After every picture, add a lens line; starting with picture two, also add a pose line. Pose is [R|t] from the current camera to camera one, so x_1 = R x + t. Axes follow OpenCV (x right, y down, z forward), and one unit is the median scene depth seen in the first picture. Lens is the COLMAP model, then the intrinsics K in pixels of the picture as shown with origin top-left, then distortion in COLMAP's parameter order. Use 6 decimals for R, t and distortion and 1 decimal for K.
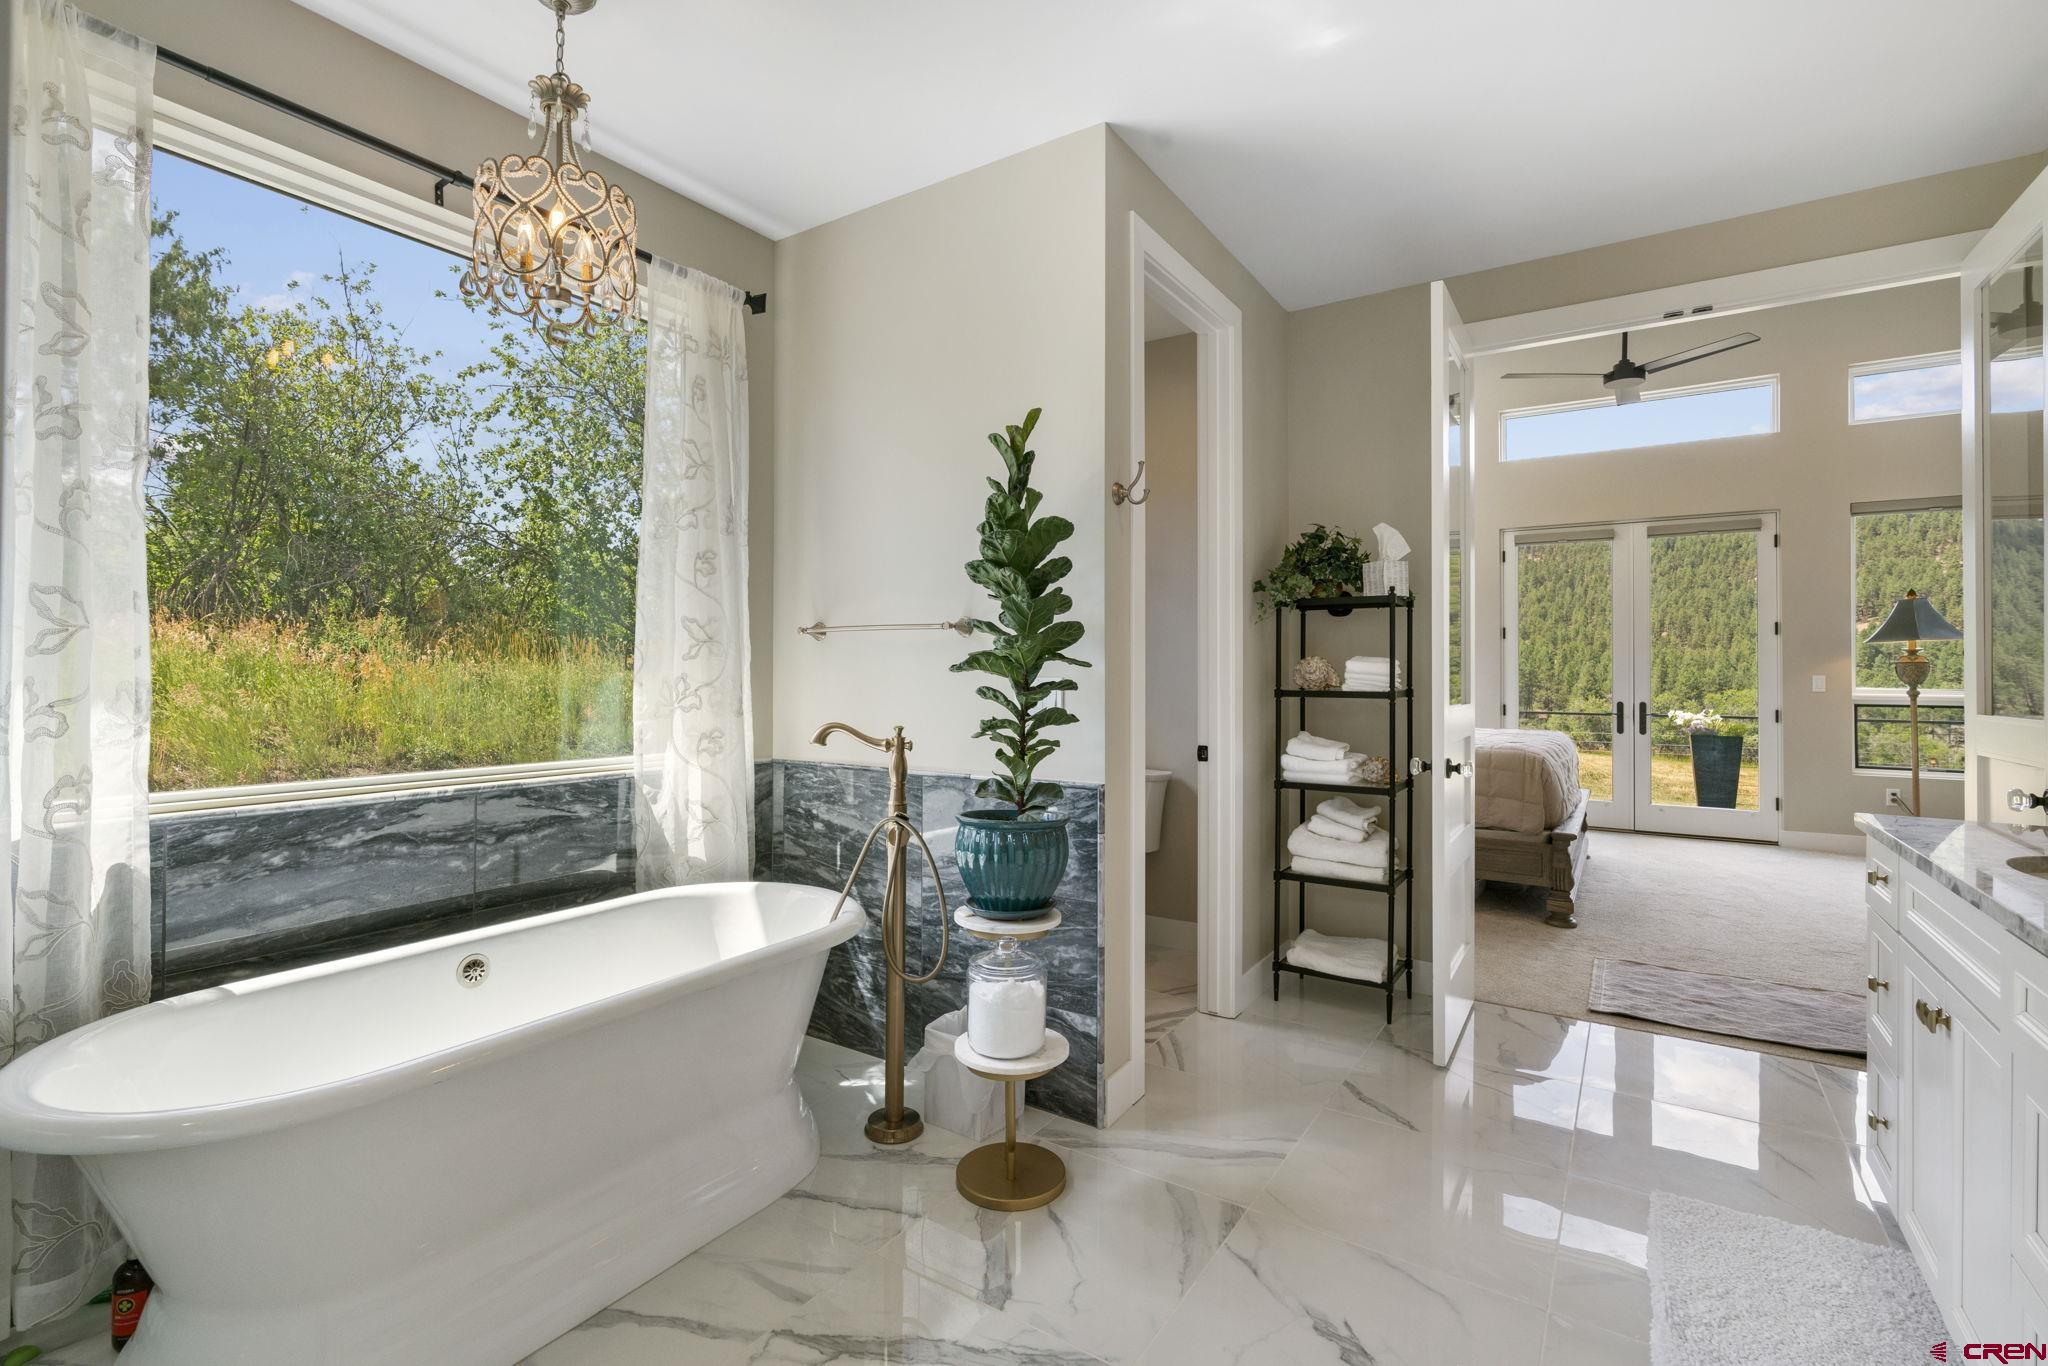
lens RADIAL K [[922.7, 0, 1020.4], [0, 922.7, 667.9], [0, 0, 1]] dist [0.003450, 0.001448]
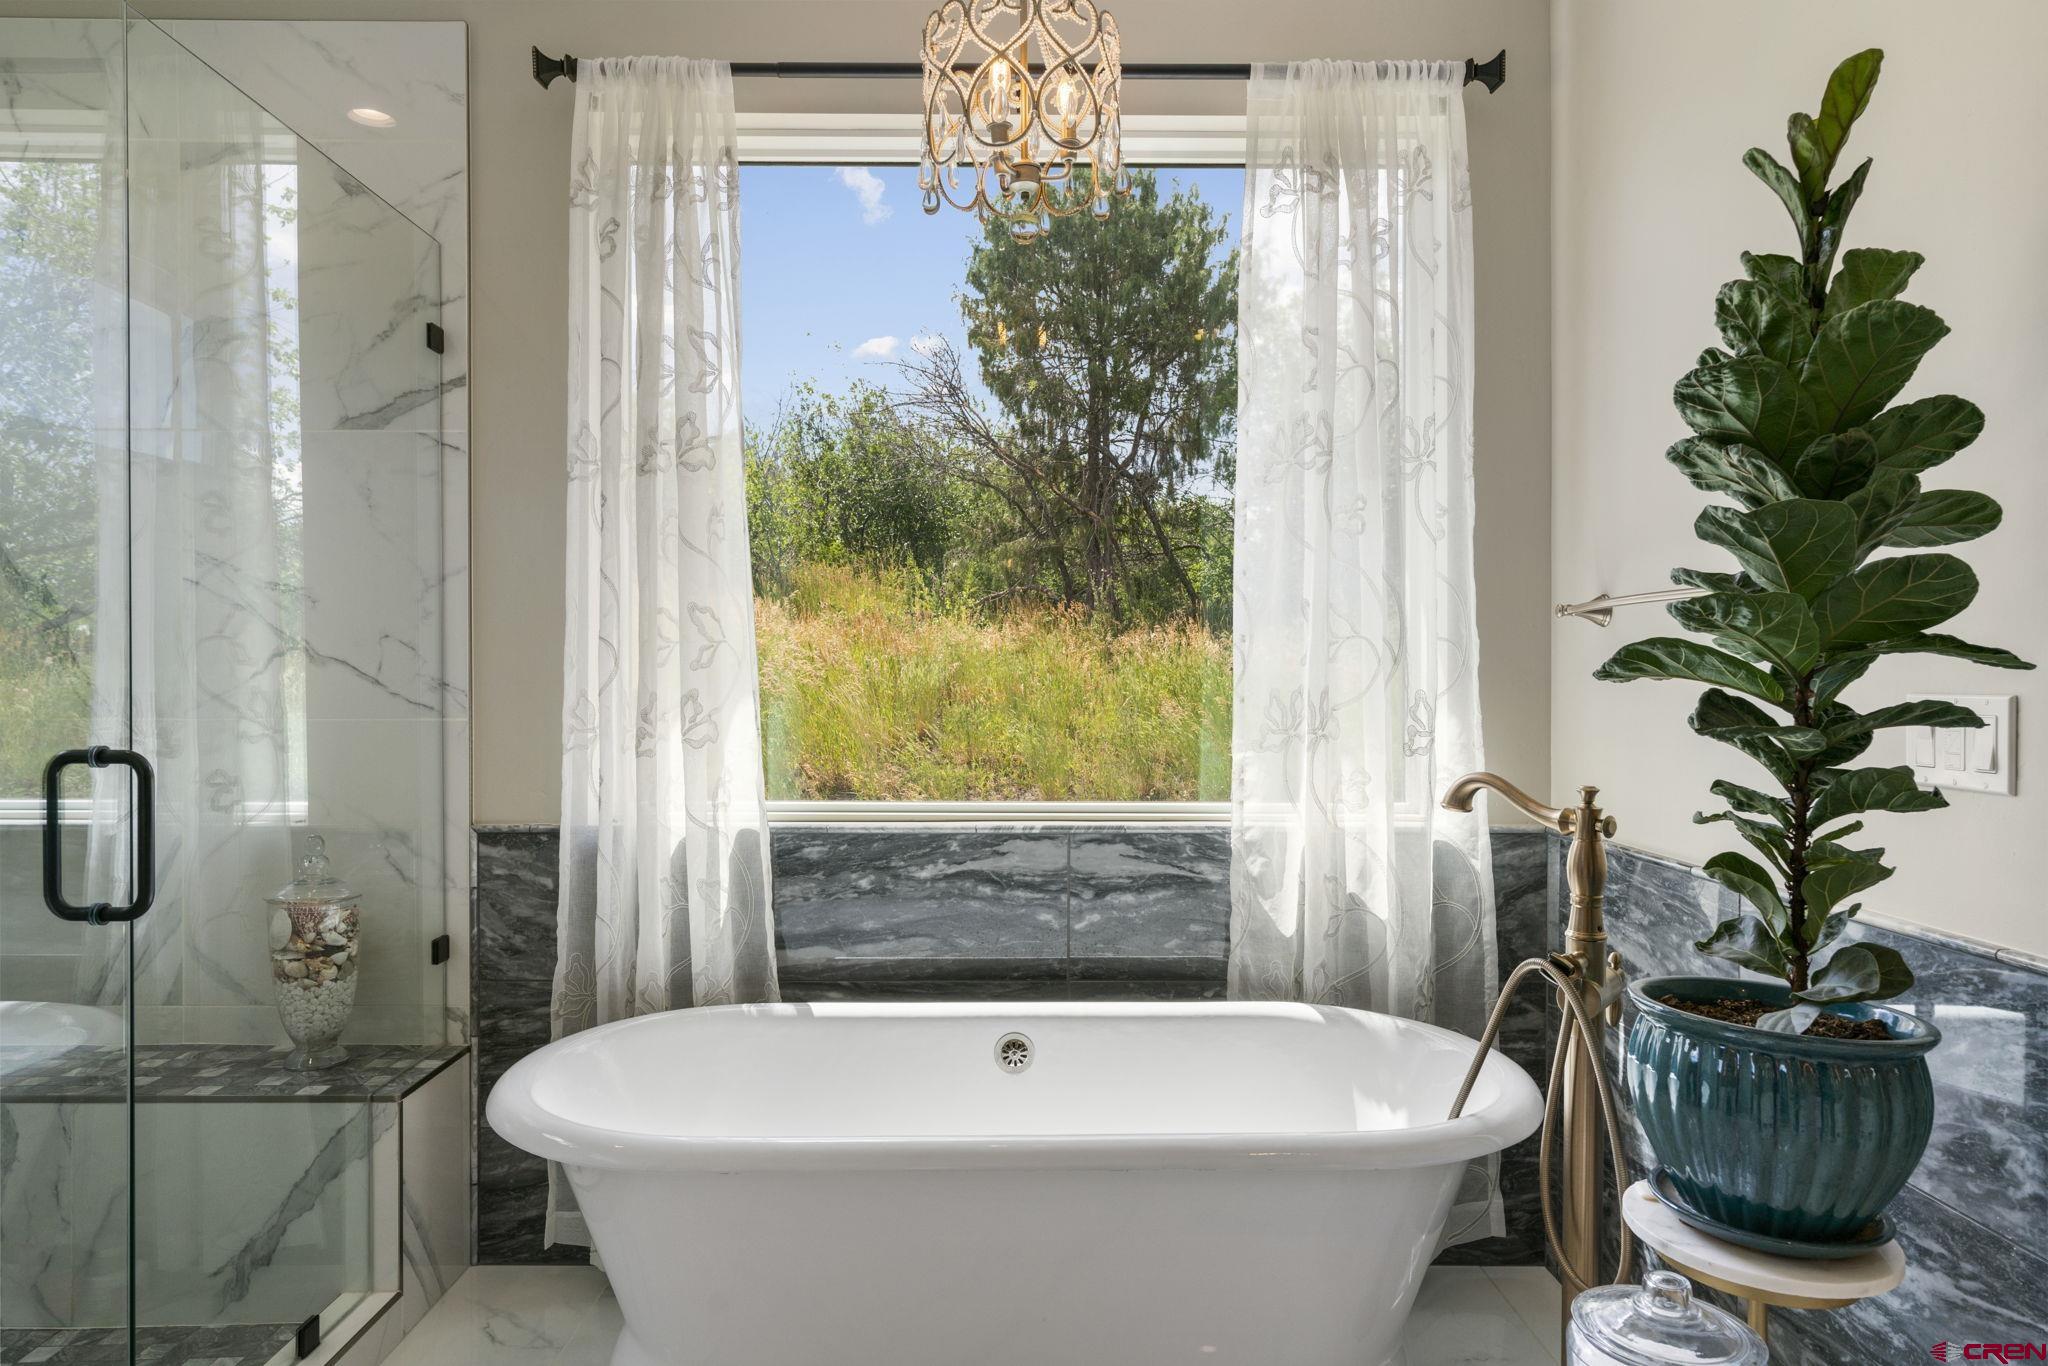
lens RADIAL K [[1224.1, 0, 1022.3], [0, 1224.1, 696.8], [0, 0, 1]] dist [-0.008167, 0.000471]
pose [[0.567181, 0.009887, -0.823534, 0.267664], [0.004161, 0.999881, 0.014870, 0.001363], [0.823582, -0.011861, 0.567072, 0.379670]]
